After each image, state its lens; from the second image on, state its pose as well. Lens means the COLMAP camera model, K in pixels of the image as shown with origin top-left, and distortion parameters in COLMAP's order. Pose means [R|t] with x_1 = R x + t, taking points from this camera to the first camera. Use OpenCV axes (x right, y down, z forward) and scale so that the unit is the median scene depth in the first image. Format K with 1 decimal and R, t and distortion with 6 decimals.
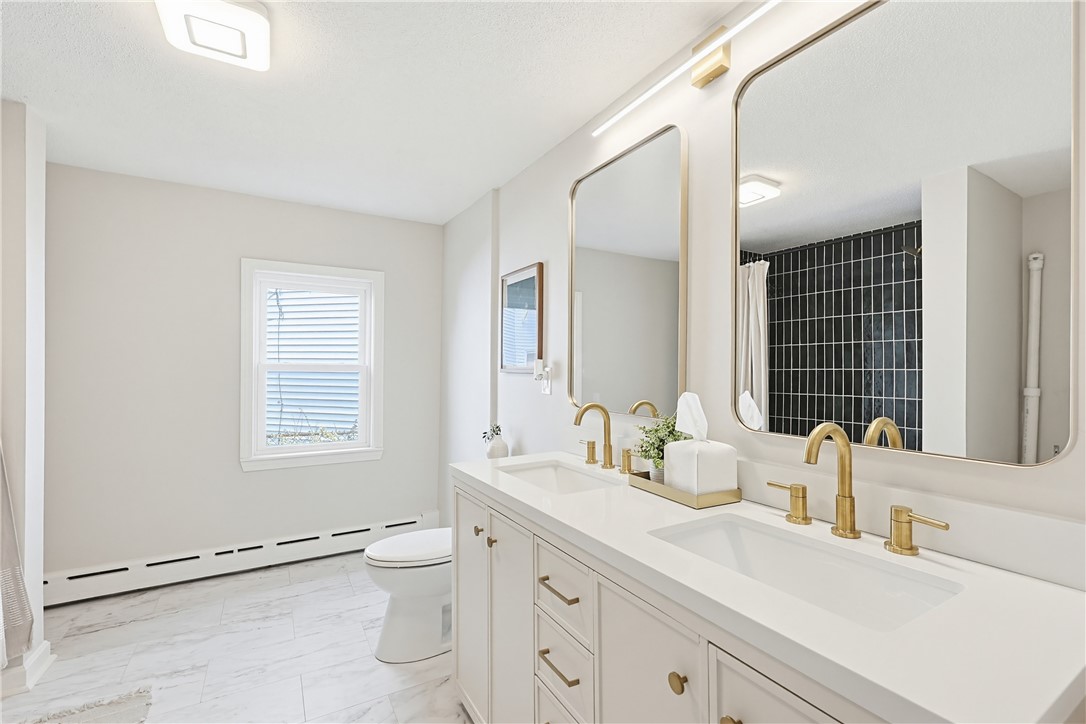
lens RADIAL K [[470.8, 0, 545.1], [0, 470.8, 370.8], [0, 0, 1]] dist [0.000334, -0.000109]
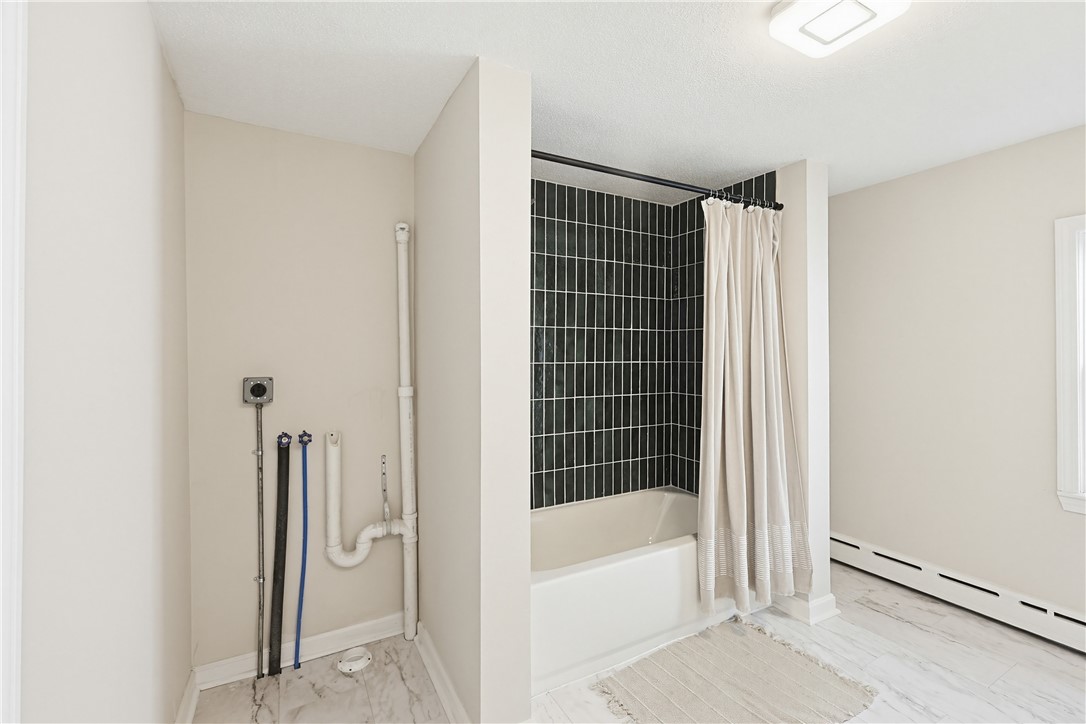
lens RADIAL K [[470.8, 0, 550.5], [0, 470.8, 354.0], [0, 0, 1]] dist [0.000334, -0.000109]
pose [[-0.036002, -0.003494, -0.999346, 0.155290], [-0.000684, 0.999994, -0.003472, -0.032411], [0.999351, 0.000558, -0.036004, 0.295543]]
